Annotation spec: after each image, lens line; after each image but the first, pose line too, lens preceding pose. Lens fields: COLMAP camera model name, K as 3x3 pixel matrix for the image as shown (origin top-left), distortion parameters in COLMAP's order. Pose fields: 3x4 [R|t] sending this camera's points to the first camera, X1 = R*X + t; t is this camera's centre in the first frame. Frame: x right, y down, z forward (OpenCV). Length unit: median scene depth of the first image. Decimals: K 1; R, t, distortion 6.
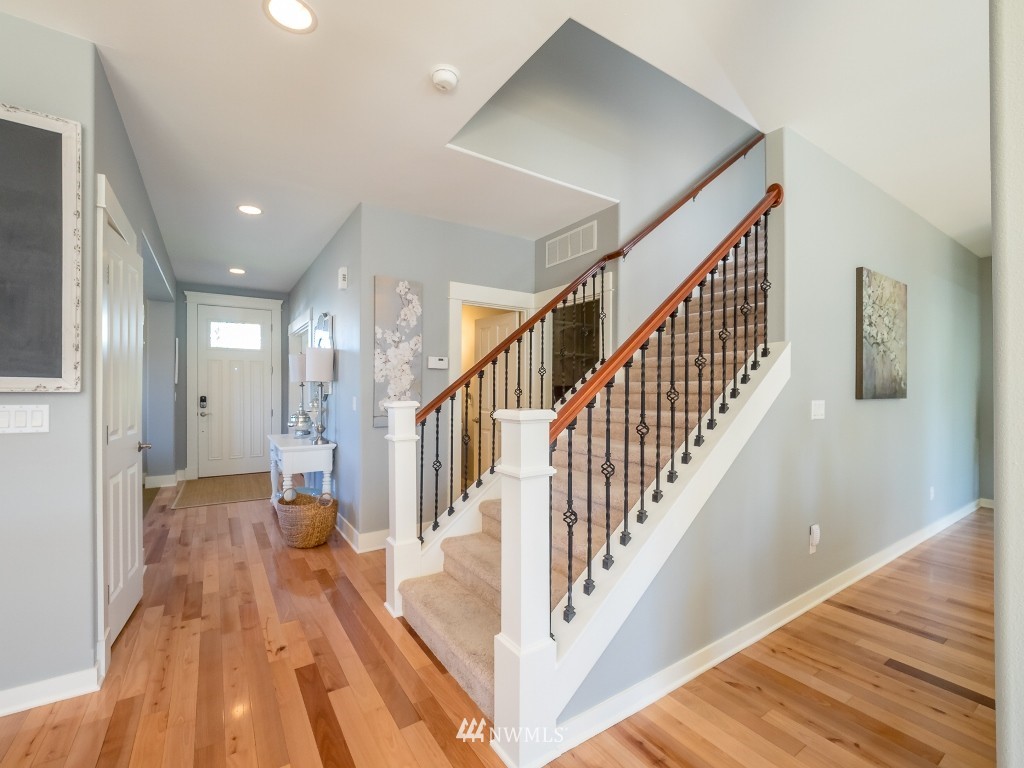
lens RADIAL K [[441.6, 0, 508.2], [0, 441.6, 386.8], [0, 0, 1]] dist [-0.010699, 0.000173]
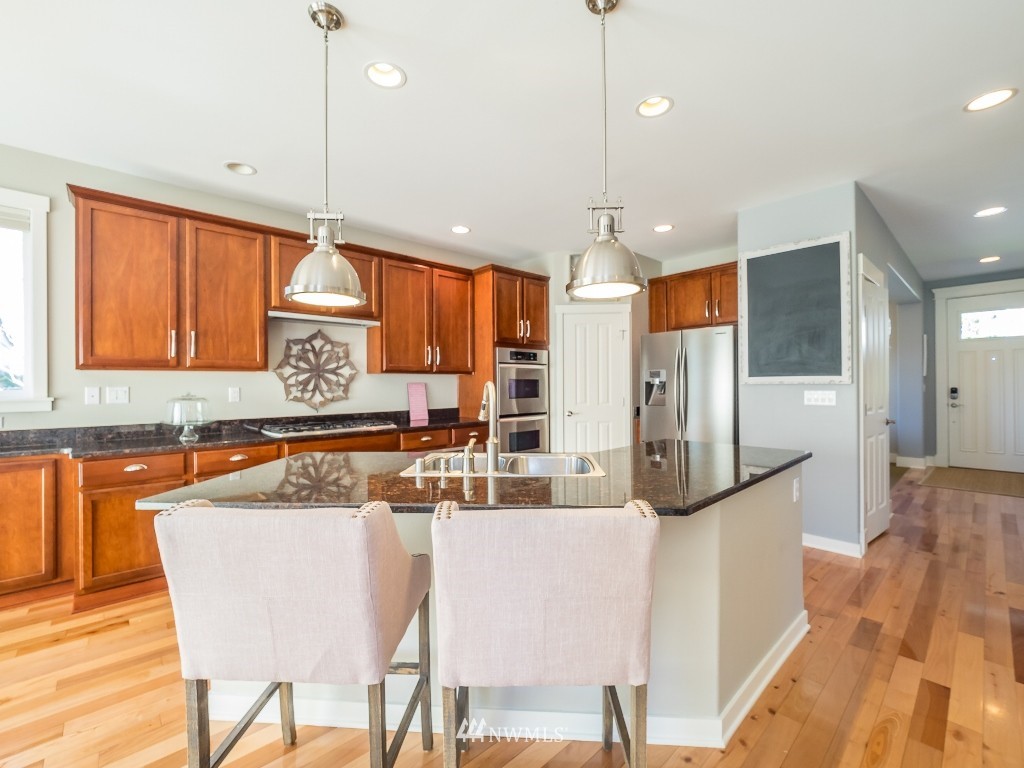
lens RADIAL K [[441.6, 0, 508.2], [0, 441.6, 386.8], [0, 0, 1]] dist [-0.010699, 0.000173]
pose [[0.147071, 0.004883, -0.989114, 0.396216], [0.013687, 0.999882, 0.006971, -0.004451], [0.989031, -0.014563, 0.146987, -0.438486]]
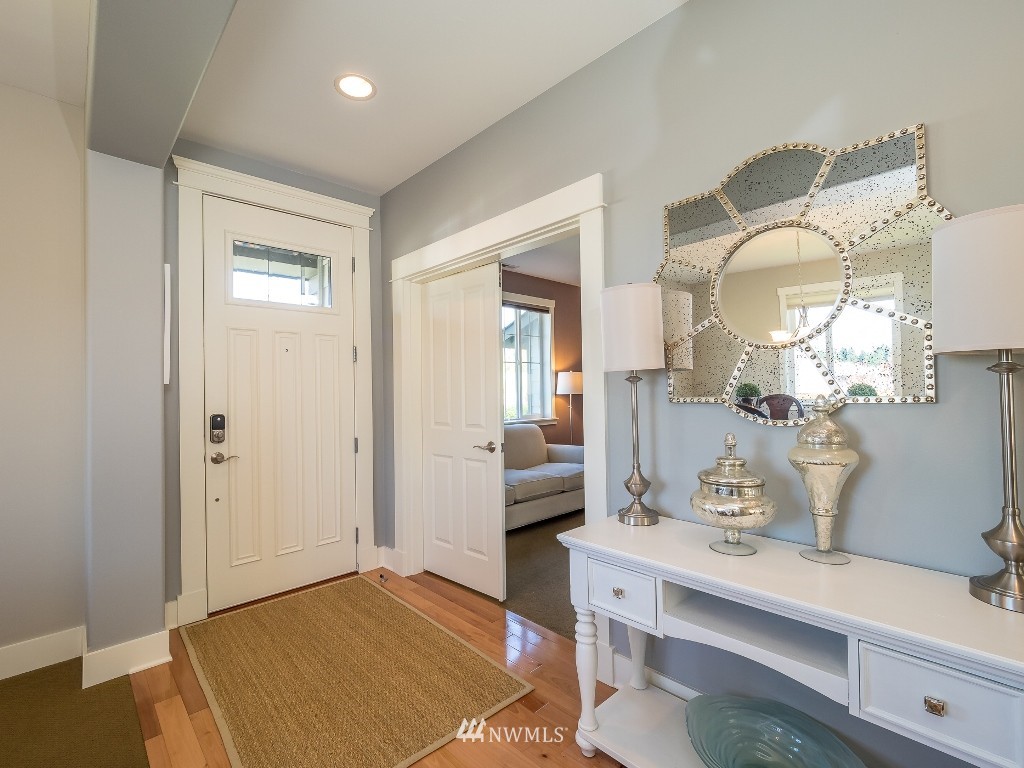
lens RADIAL K [[492.8, 0, 512.0], [0, 492.8, 384.0], [0, 0, 1]] dist [-0.000292, -0.000047]
pose [[0.973142, -0.018276, 0.229479, -1.331436], [0.021762, 0.999683, -0.012670, 0.011491], [-0.229175, 0.017323, 0.973231, 1.210388]]
